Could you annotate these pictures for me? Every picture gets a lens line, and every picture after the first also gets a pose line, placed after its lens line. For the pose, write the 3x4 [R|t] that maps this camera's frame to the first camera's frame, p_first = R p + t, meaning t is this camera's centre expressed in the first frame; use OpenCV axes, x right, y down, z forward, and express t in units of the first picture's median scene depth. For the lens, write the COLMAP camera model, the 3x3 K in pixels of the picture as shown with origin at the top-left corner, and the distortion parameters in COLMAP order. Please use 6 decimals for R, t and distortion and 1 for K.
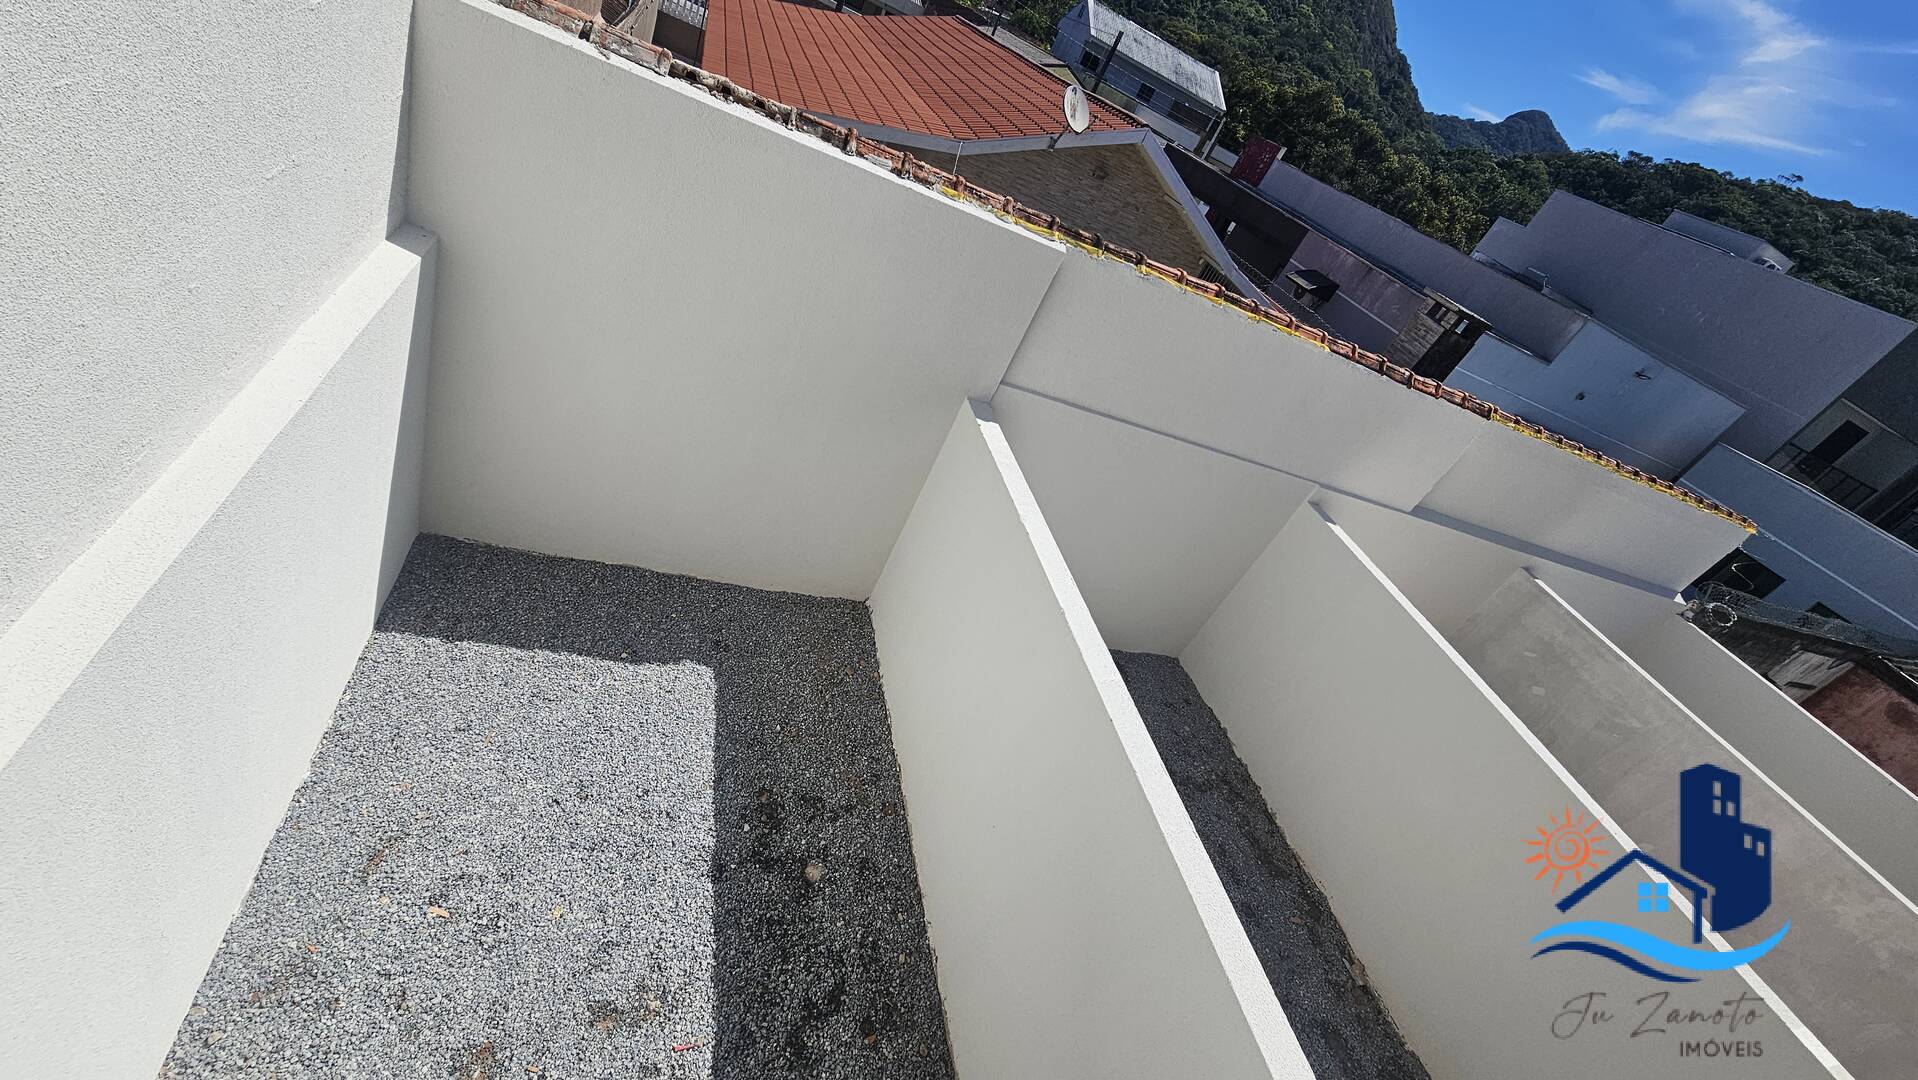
lens RADIAL K [[787.0, 0, 967.0], [0, 787.0, 536.8], [0, 0, 1]] dist [-0.004933, 0.001271]
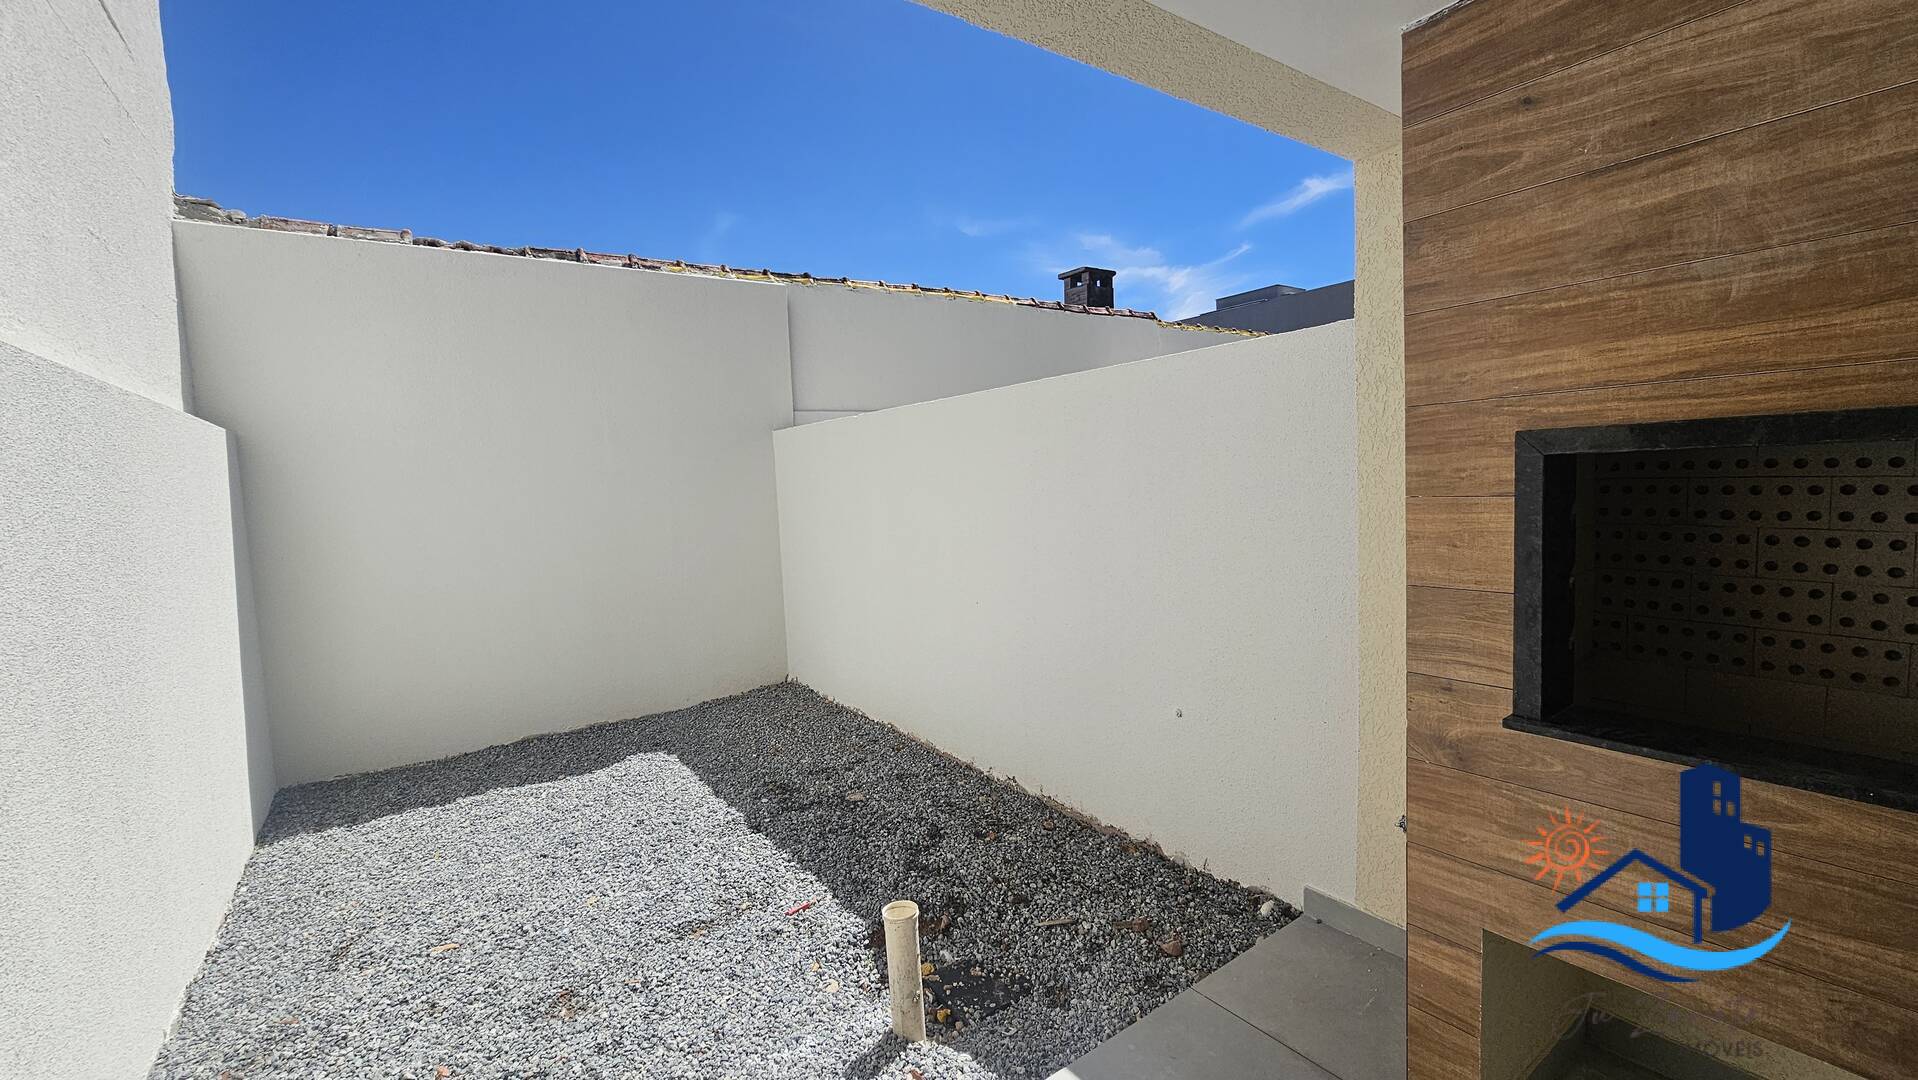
lens RADIAL K [[787.0, 0, 967.0], [0, 787.0, 536.8], [0, 0, 1]] dist [-0.004933, 0.001271]
pose [[0.829872, -0.472131, 0.297329, -0.228558], [0.554056, 0.760196, -0.339299, 0.614554], [-0.065835, 0.446312, 0.892452, 0.052493]]
